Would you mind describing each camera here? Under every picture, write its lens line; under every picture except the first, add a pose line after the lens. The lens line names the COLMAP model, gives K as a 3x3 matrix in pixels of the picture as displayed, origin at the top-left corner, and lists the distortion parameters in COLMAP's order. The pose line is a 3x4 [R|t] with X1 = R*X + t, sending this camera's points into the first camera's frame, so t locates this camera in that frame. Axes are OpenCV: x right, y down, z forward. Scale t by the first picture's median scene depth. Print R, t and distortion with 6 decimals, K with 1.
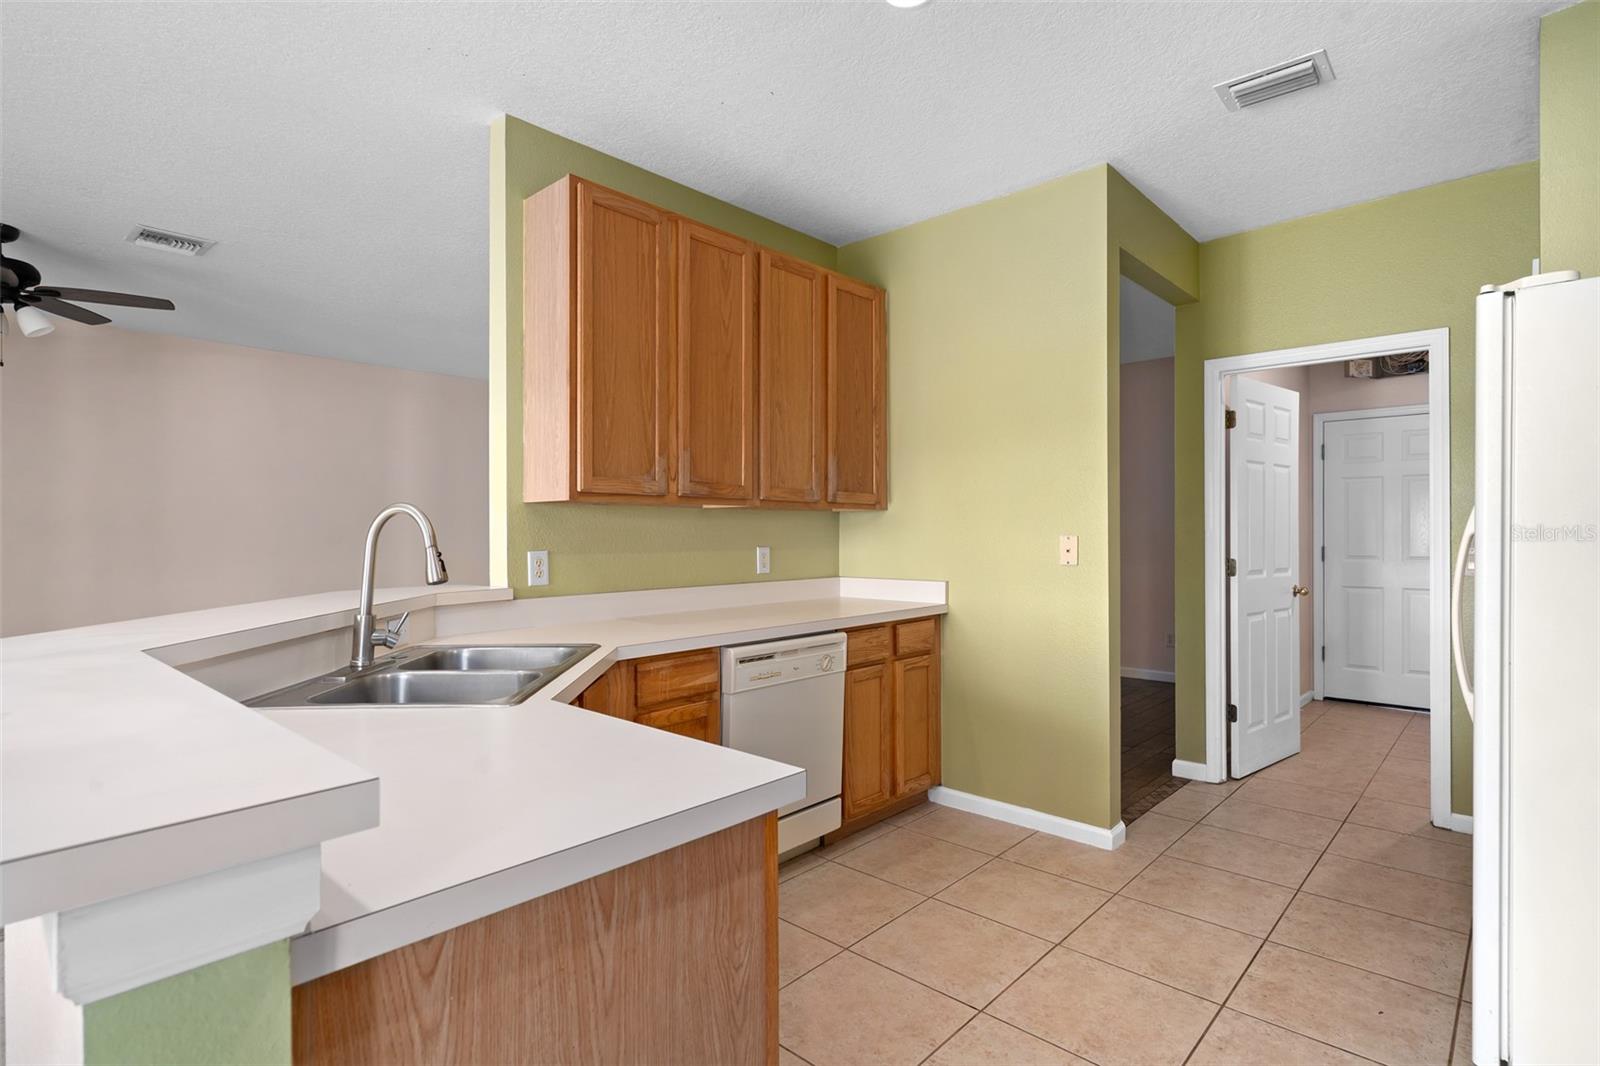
lens RADIAL K [[790.1, 0, 800.0], [0, 790.1, 533.0], [0, 0, 1]] dist [0.001671, 0.000362]
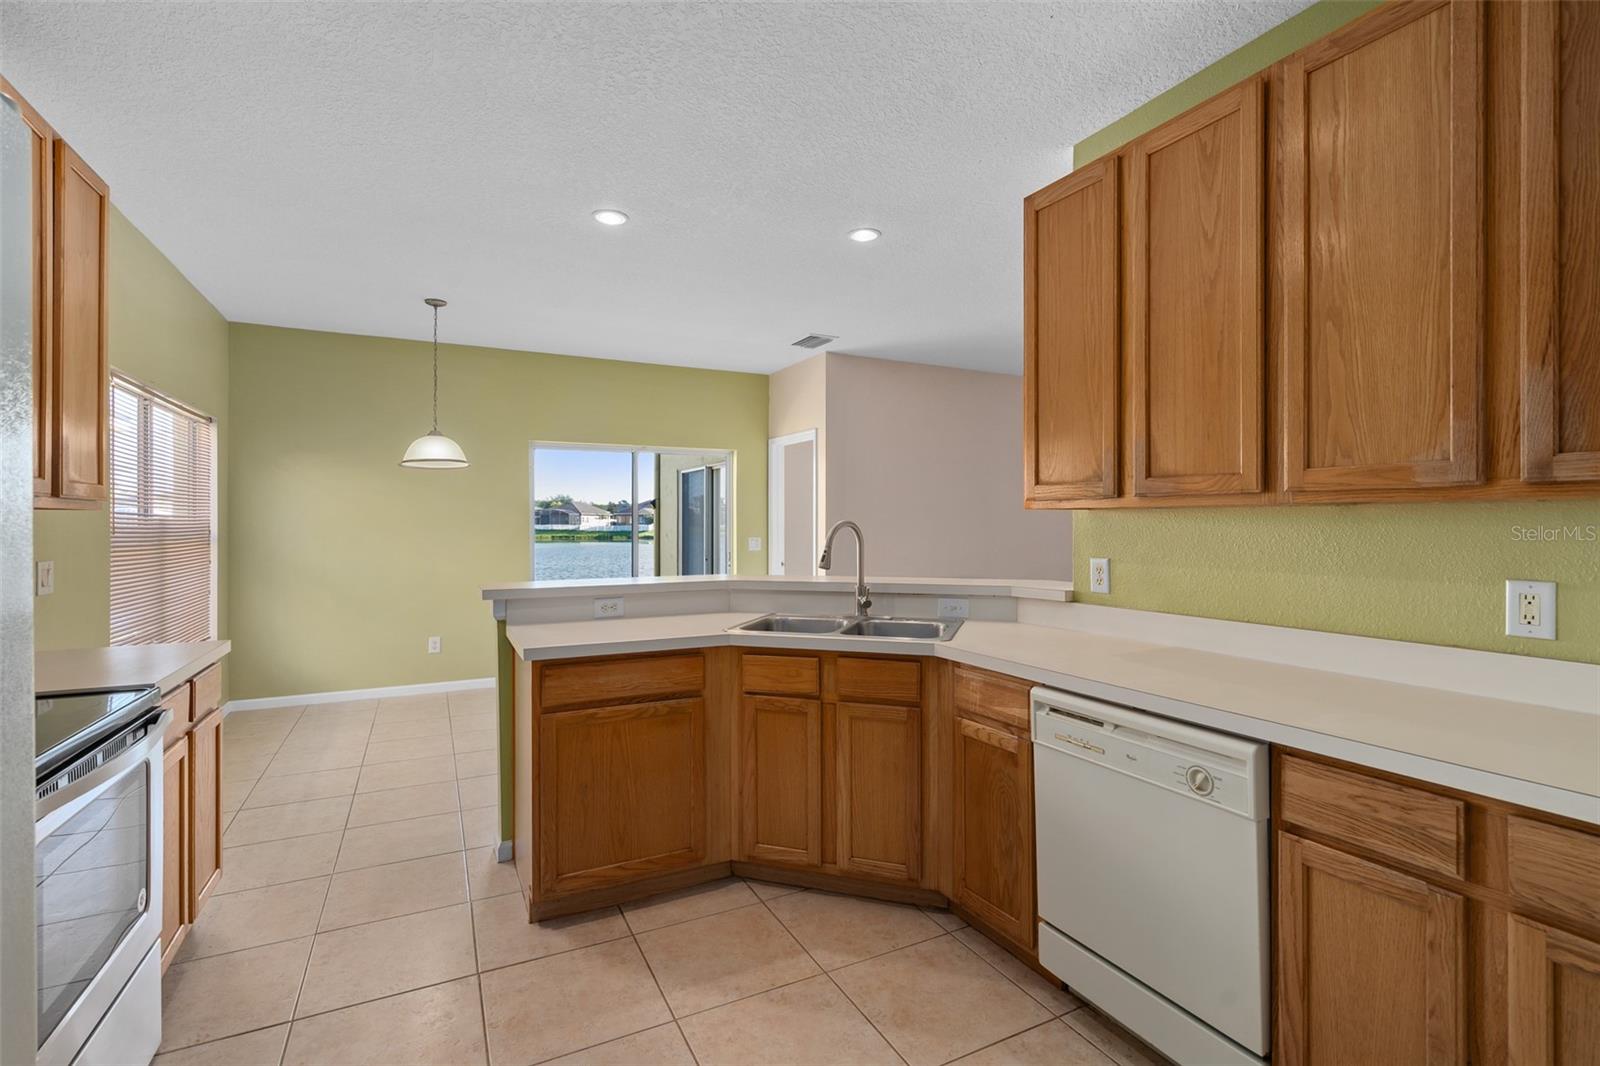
lens RADIAL K [[722.5, 0, 789.6], [0, 722.5, 528.2], [0, 0, 1]] dist [-0.000288, 0.000320]
pose [[-0.348901, 0.008950, -0.937117, 0.528925], [0.004051, 0.999959, 0.008042, -0.019468], [0.937151, -0.000990, -0.348923, 0.767778]]
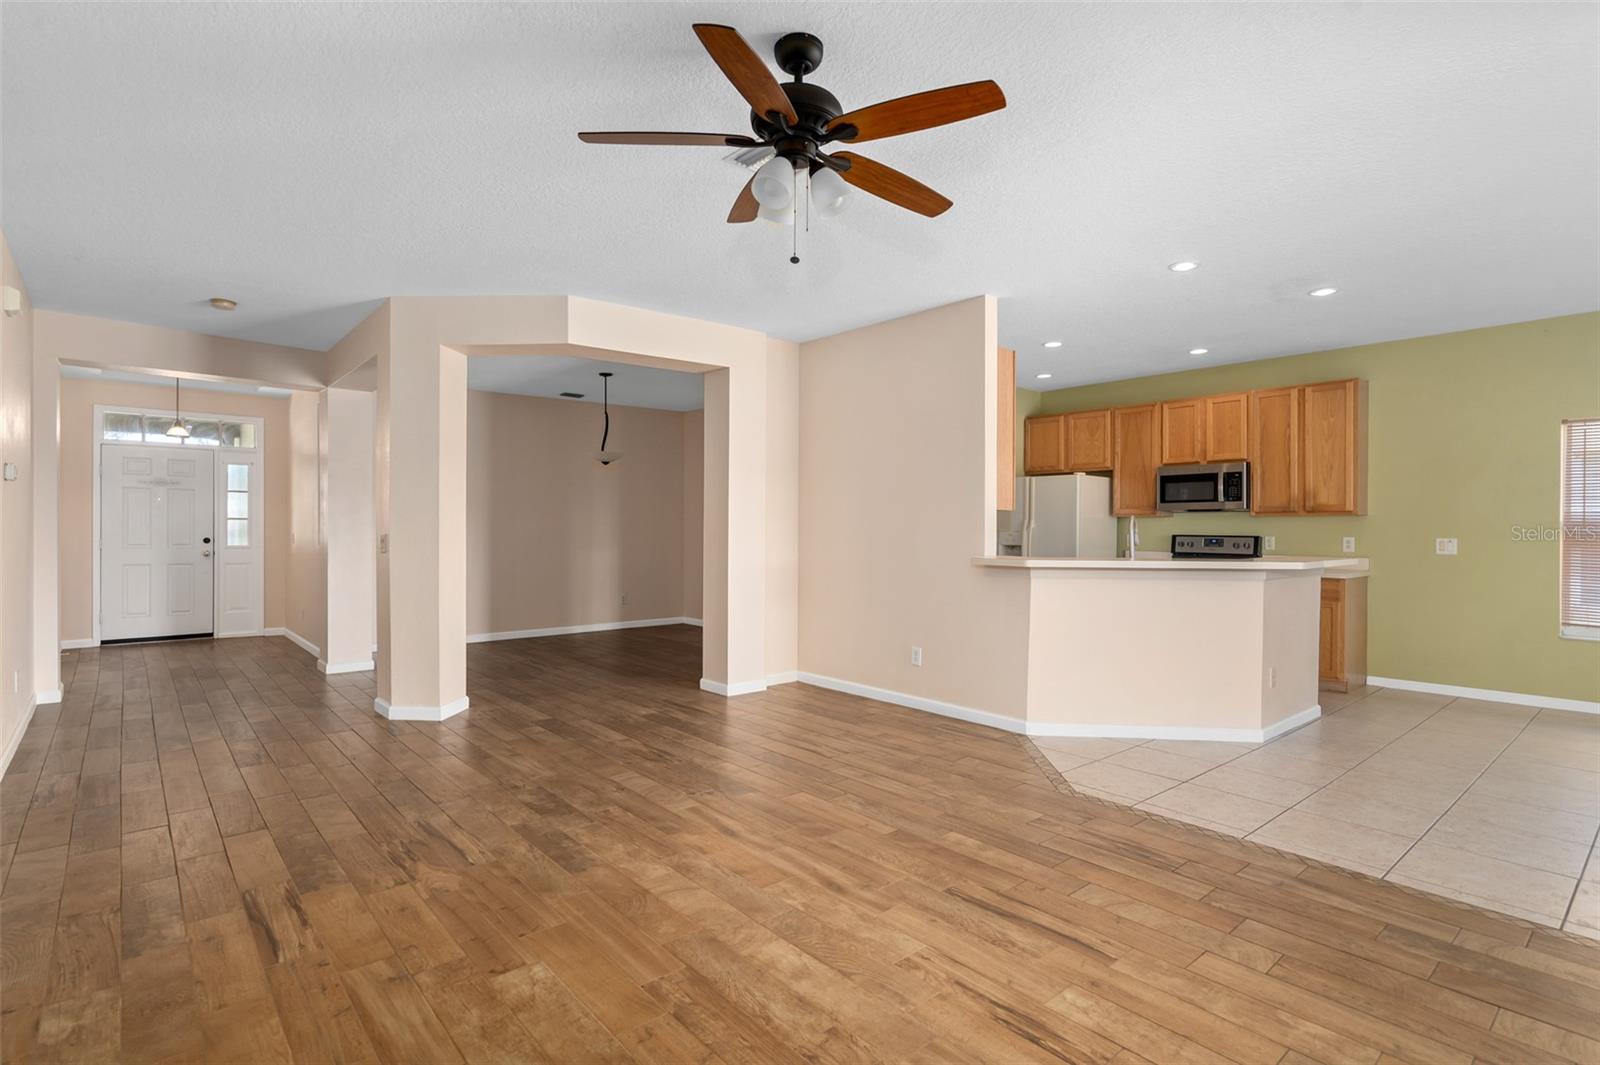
lens RADIAL K [[782.1, 0, 796.4], [0, 782.1, 530.7], [0, 0, 1]] dist [-0.002240, 0.001698]
pose [[0.107372, 0.001534, 0.994218, -1.759028], [-0.004544, 0.999989, -0.001053, 0.010118], [-0.994208, -0.004404, 0.107378, 0.997181]]
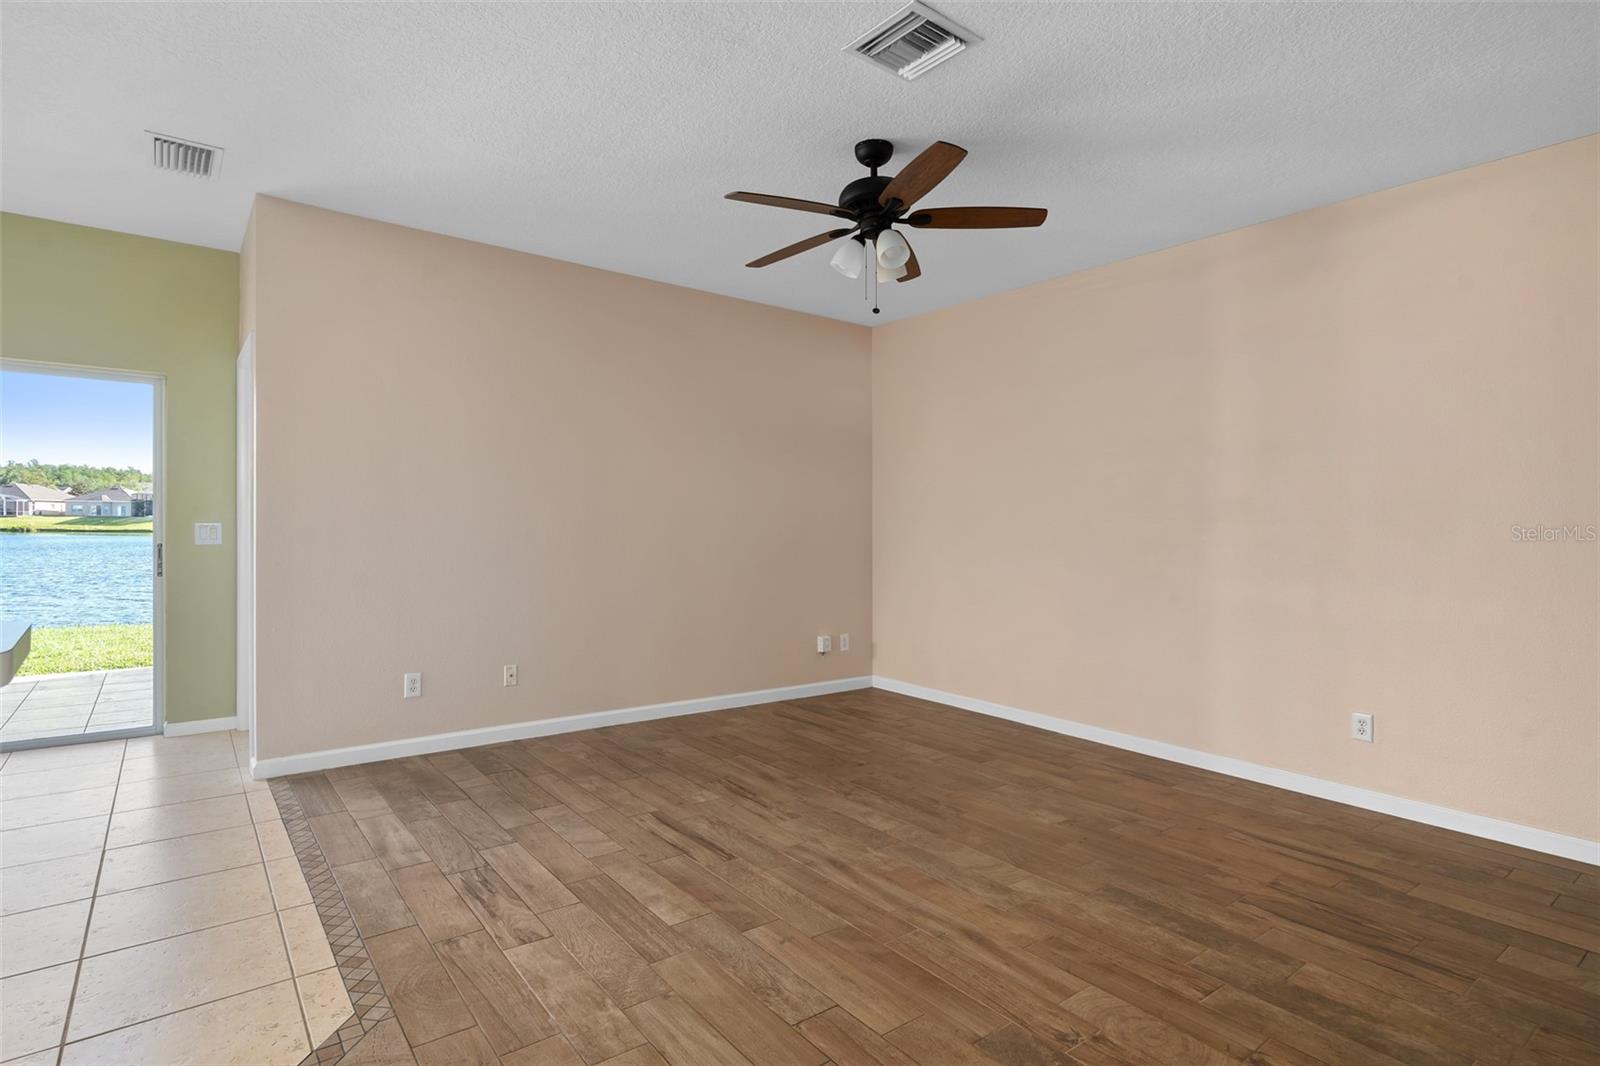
lens RADIAL K [[803.6, 0, 791.0], [0, 803.6, 527.7], [0, 0, 1]] dist [-0.001587, 0.000250]
pose [[-0.164934, 0.007082, -0.986279, -0.168062], [-0.012554, 0.999878, 0.009279, 0.009225], [0.986225, 0.013912, -0.164825, 1.124582]]
